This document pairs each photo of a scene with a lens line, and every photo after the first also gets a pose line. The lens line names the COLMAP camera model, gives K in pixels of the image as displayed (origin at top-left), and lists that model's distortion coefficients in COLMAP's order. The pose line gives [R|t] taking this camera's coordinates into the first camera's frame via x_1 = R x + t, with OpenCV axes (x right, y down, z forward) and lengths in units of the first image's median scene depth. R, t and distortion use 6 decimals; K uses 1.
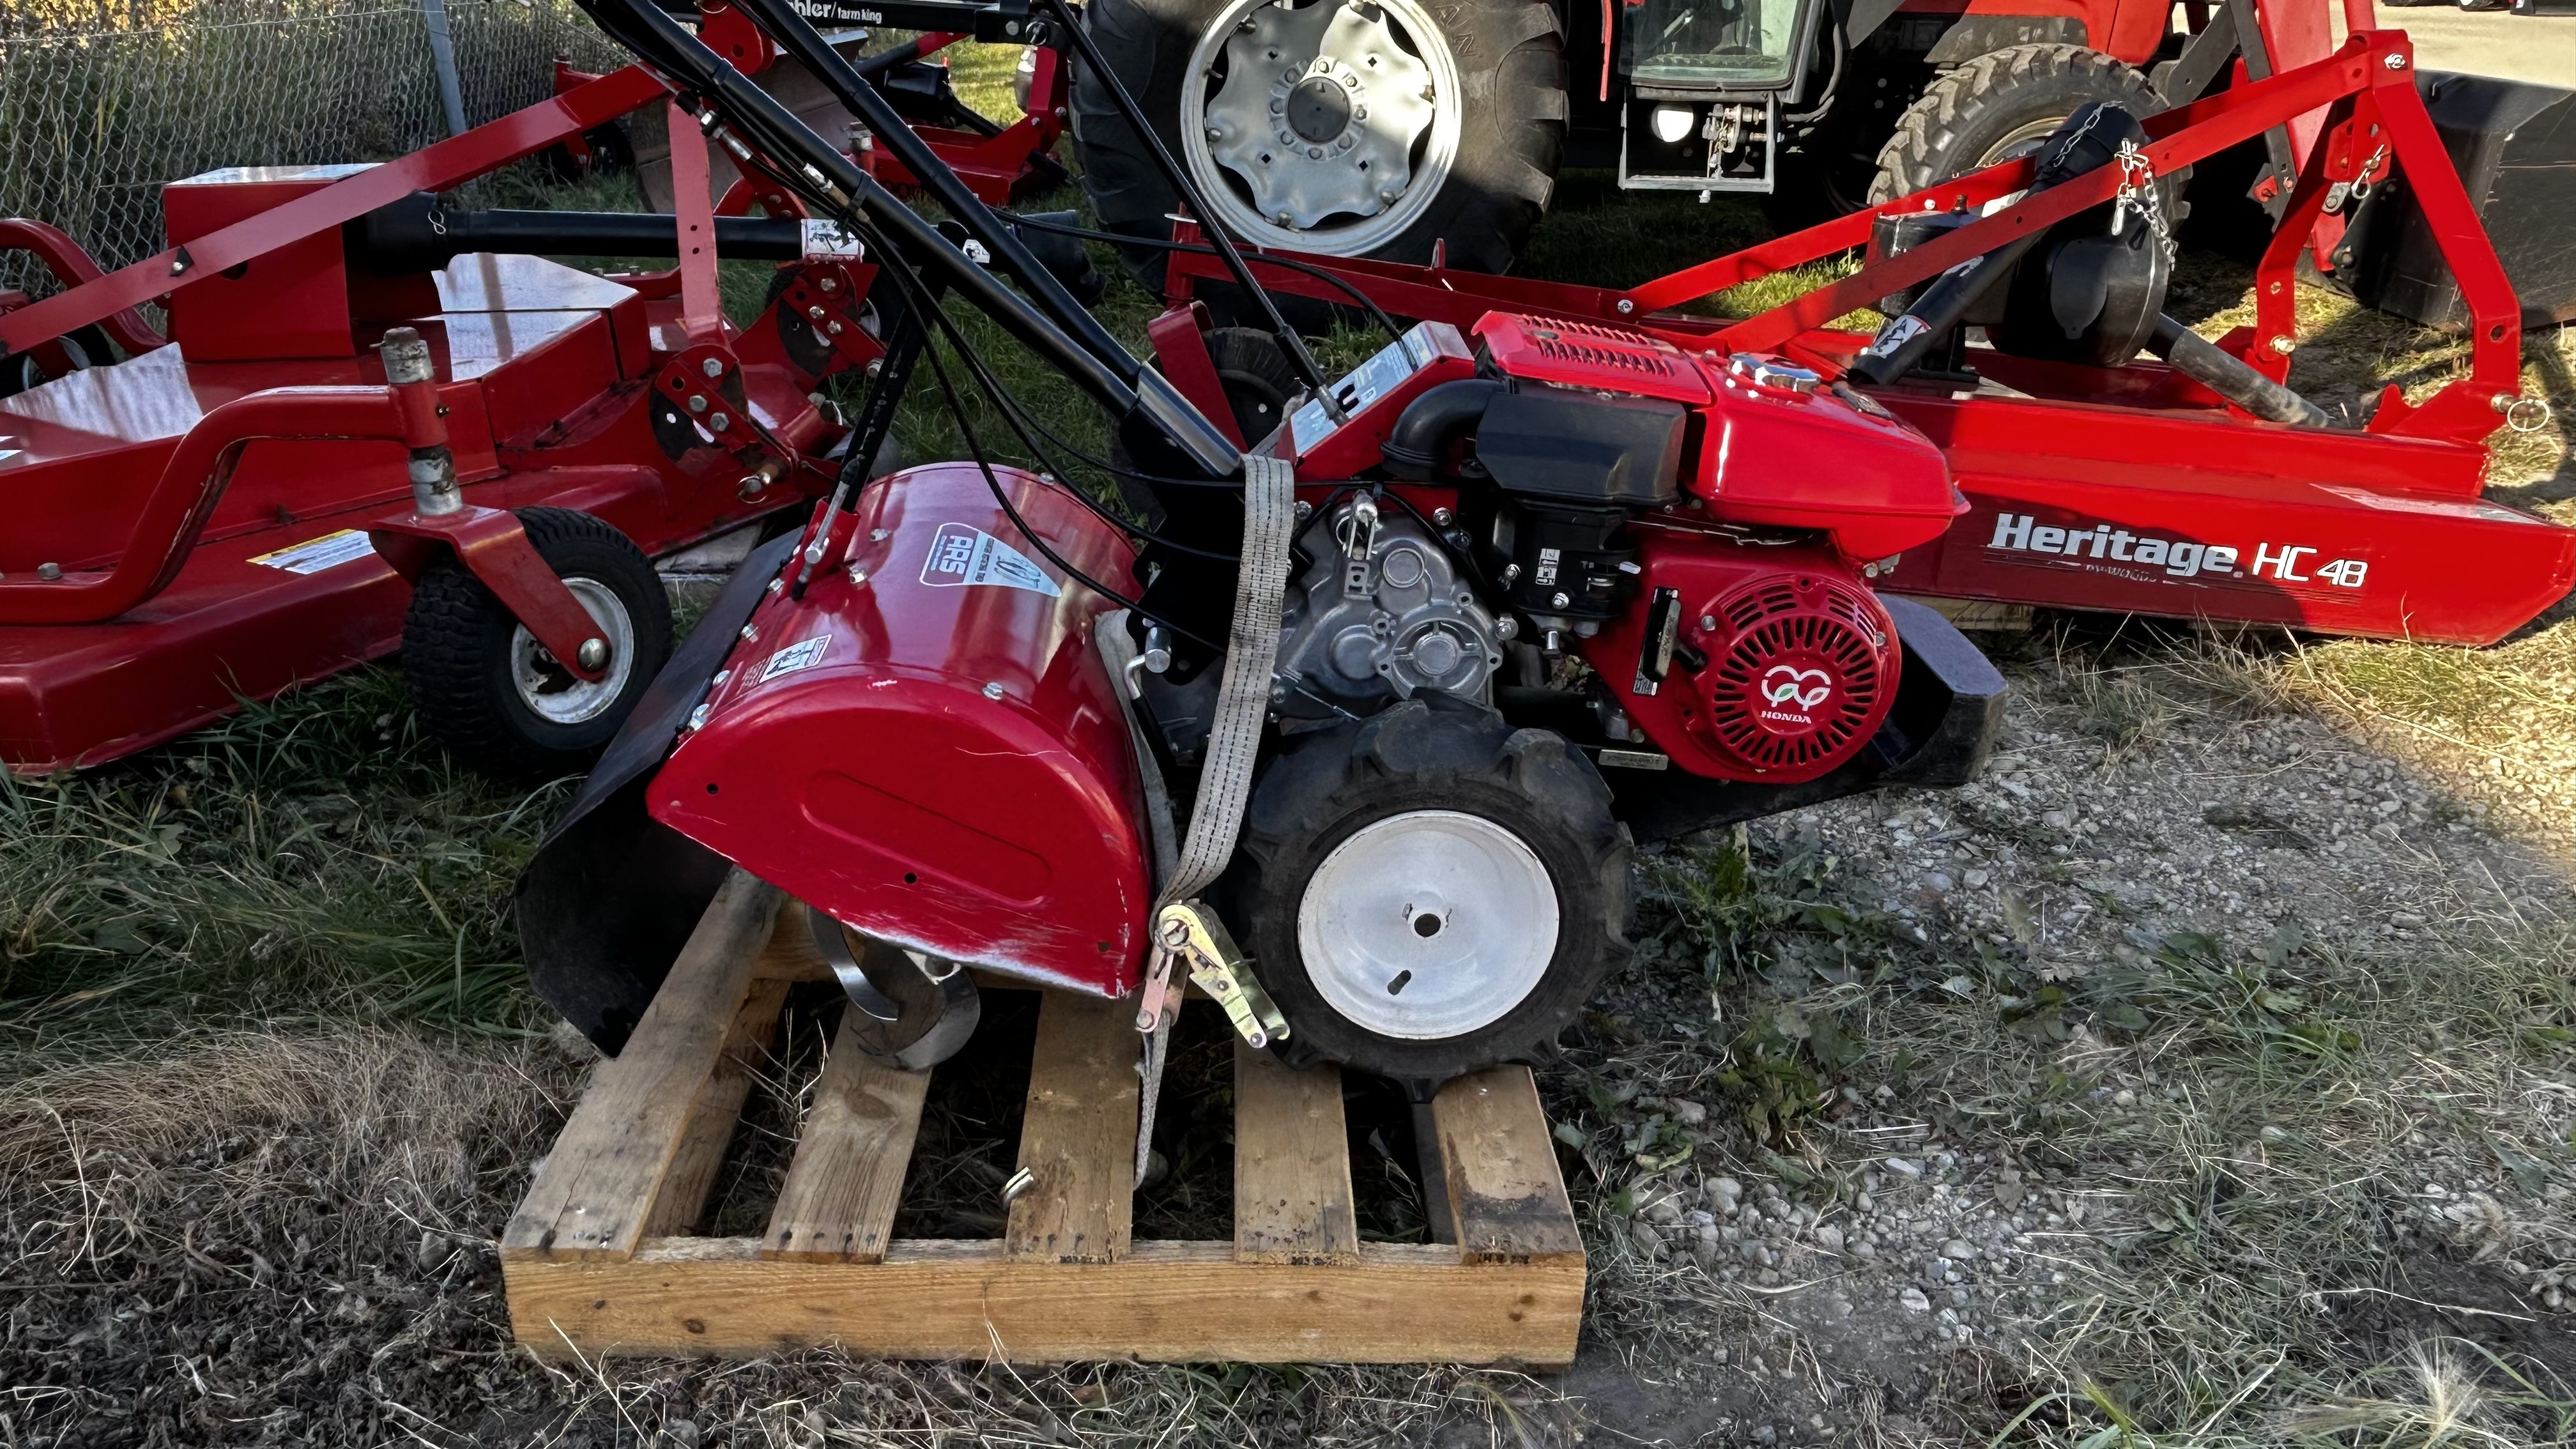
lens RADIAL K [[1855.9, 0, 1289.3], [0, 1855.9, 714.2], [0, 0, 1]] dist [0.003552, -0.018240]
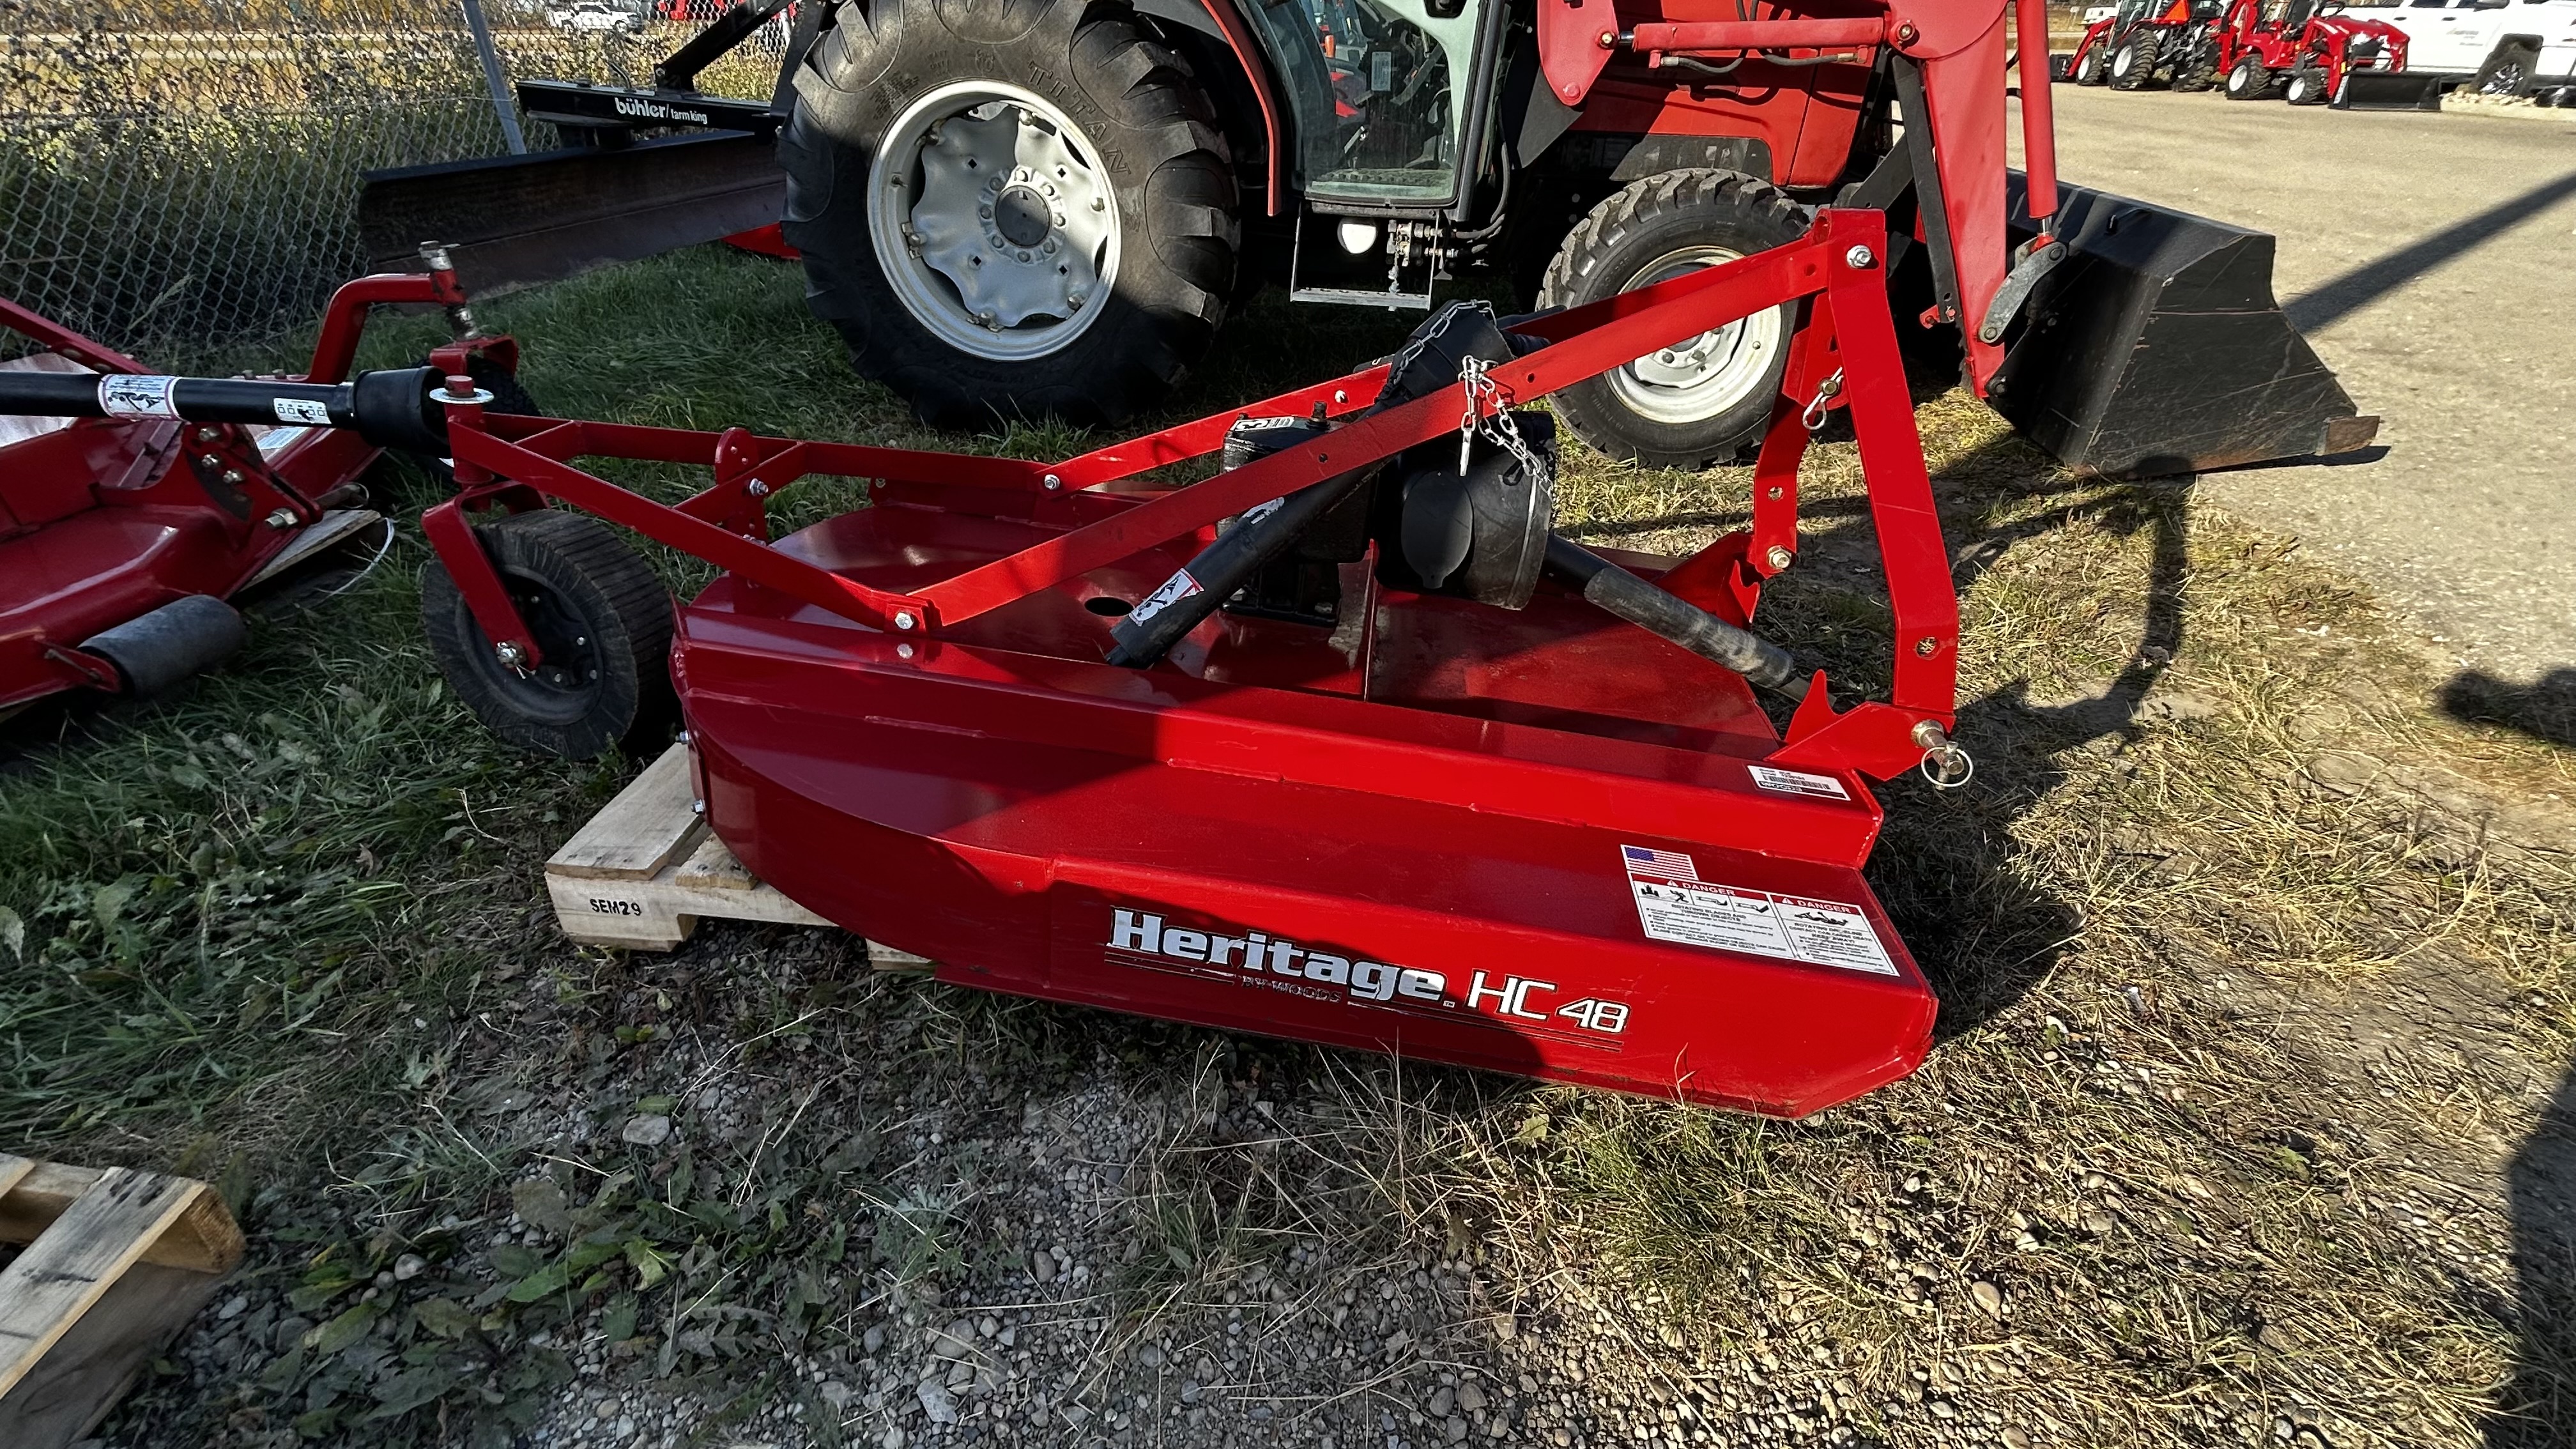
lens RADIAL K [[1173.6, 0, 1283.5], [0, 1173.6, 727.3], [0, 0, 1]] dist [-0.005779, 0.003210]
pose [[0.992322, 0.069886, -0.102048, 0.266158], [-0.055188, 0.988562, 0.140353, -0.135297], [0.110690, -0.133643, 0.984829, 0.298566]]
